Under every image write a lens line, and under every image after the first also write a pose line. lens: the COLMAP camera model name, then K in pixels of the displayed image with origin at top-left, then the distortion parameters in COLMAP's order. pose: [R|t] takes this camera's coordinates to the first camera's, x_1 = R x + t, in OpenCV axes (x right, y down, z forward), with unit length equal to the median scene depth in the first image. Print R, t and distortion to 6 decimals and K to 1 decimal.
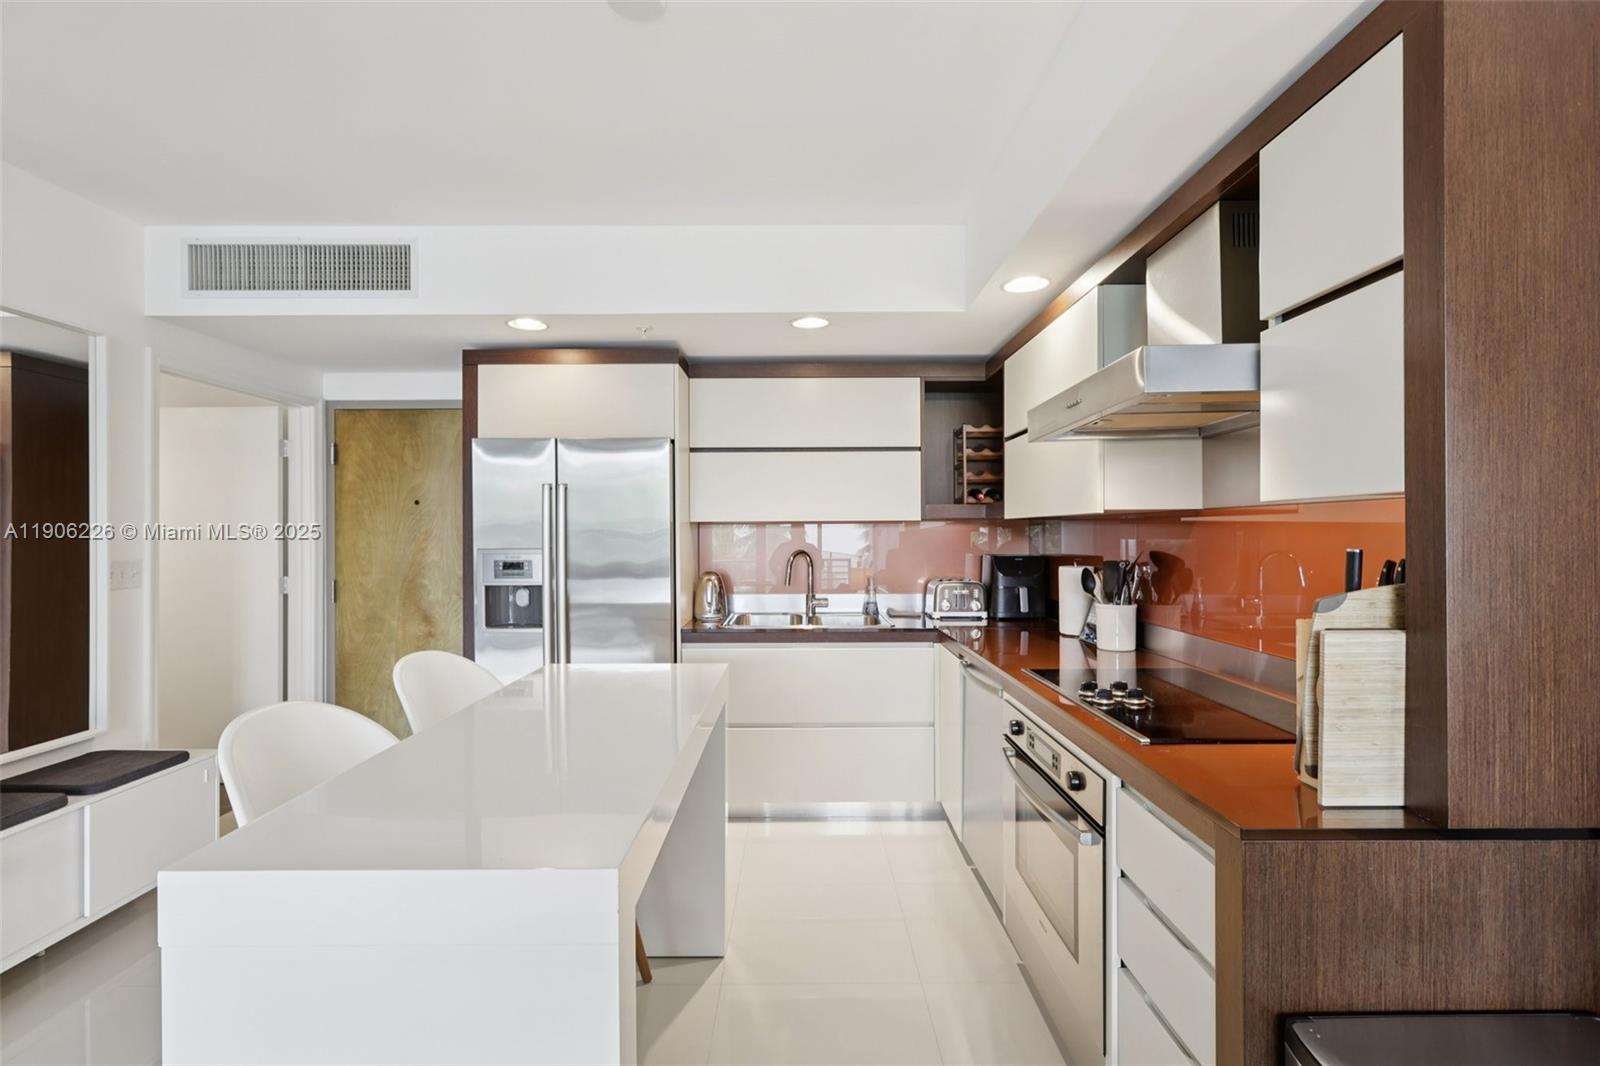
lens RADIAL K [[722.7, 0, 805.0], [0, 722.7, 528.5], [0, 0, 1]] dist [-0.003136, 0.004733]
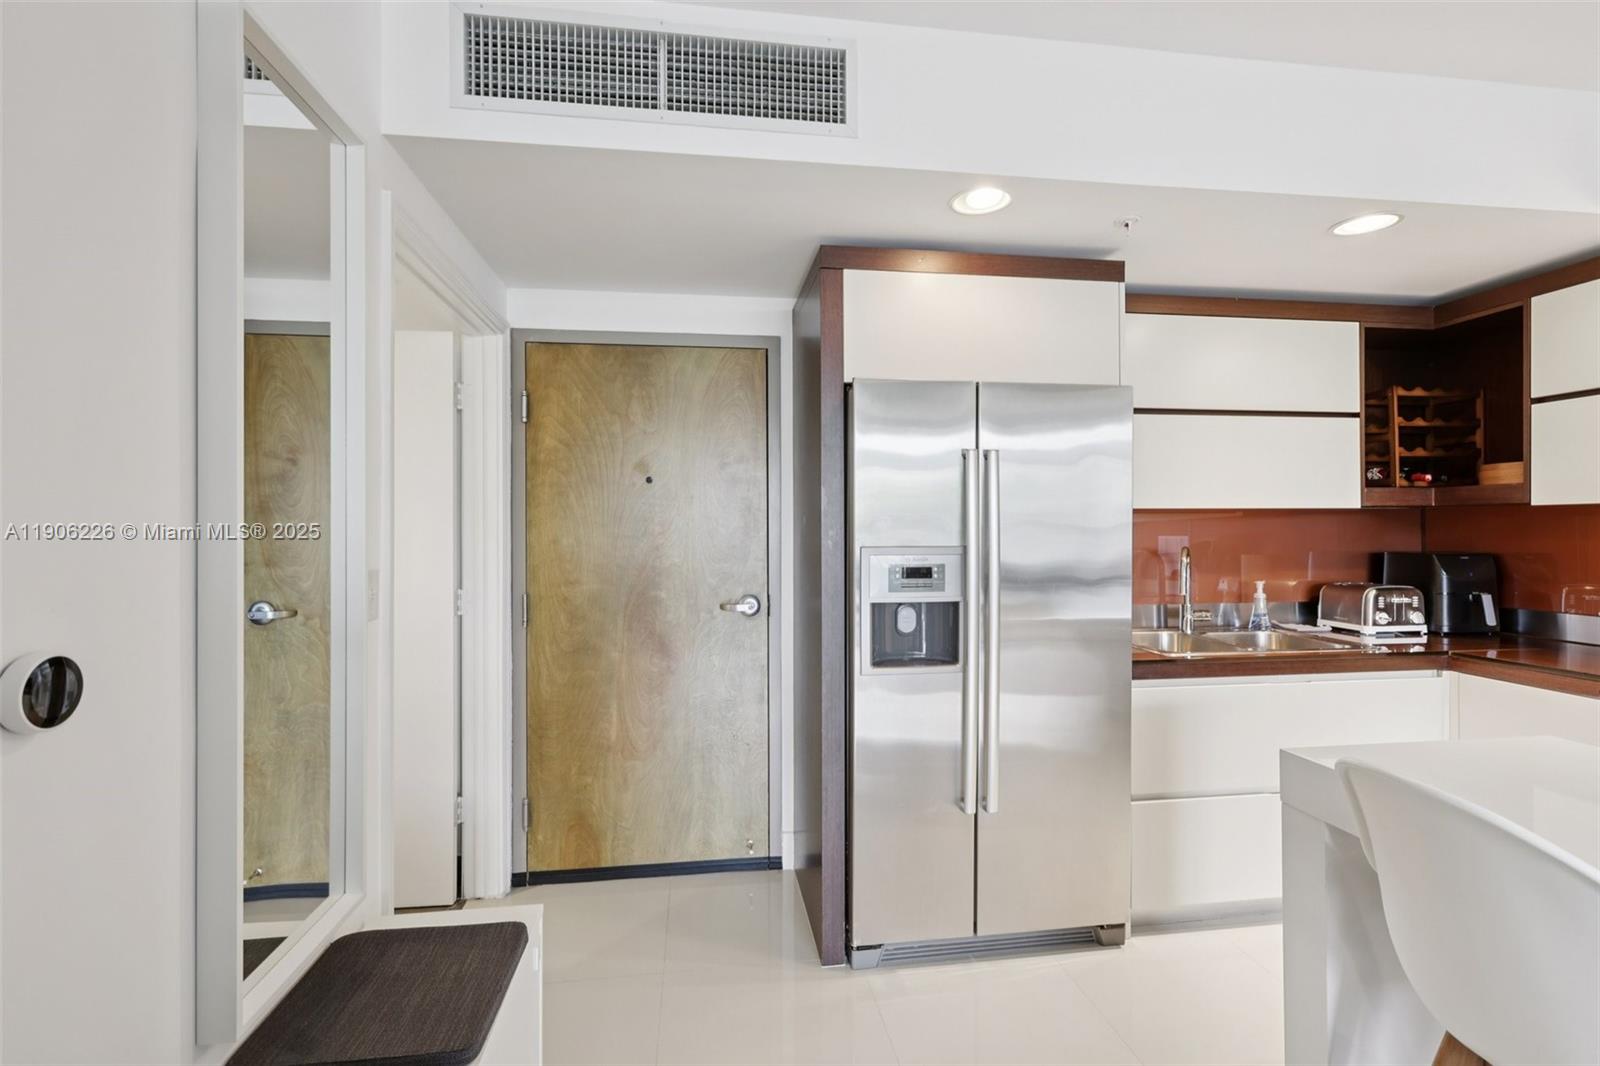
lens RADIAL K [[721.4, 0, 792.2], [0, 721.4, 525.6], [0, 0, 1]] dist [-0.000500, 0.000453]
pose [[0.990543, 0.000668, 0.137202, -0.552339], [-0.000926, 0.999998, 0.001818, 0.006766], [-0.137201, -0.001928, 0.990541, 0.328915]]
